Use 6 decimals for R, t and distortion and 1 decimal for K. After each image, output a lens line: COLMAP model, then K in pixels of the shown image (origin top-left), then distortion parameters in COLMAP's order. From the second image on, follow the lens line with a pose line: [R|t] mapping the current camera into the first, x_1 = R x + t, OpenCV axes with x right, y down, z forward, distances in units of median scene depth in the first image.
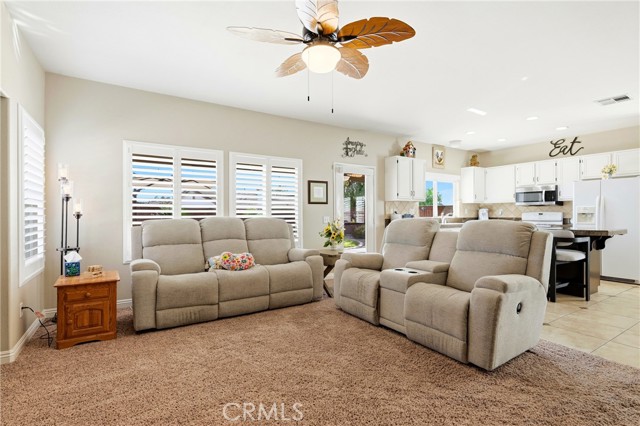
lens RADIAL K [[317.2, 0, 316.8], [0, 317.2, 212.8], [0, 0, 1]] dist [-0.000750, -0.000664]
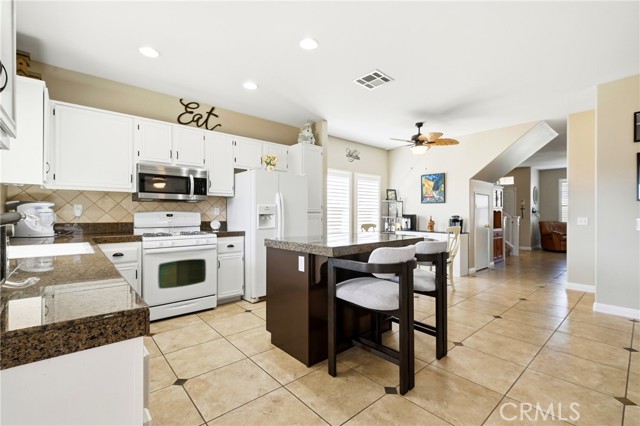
lens RADIAL K [[294.6, 0, 316.1], [0, 294.6, 213.8], [0, 0, 1]] dist [0.004980, -0.000343]
pose [[-0.148076, 0.007592, 0.988947, 0.130856], [-0.006280, 0.999943, -0.008617, 0.004297], [-0.988956, -0.007486, -0.148020, 0.857860]]
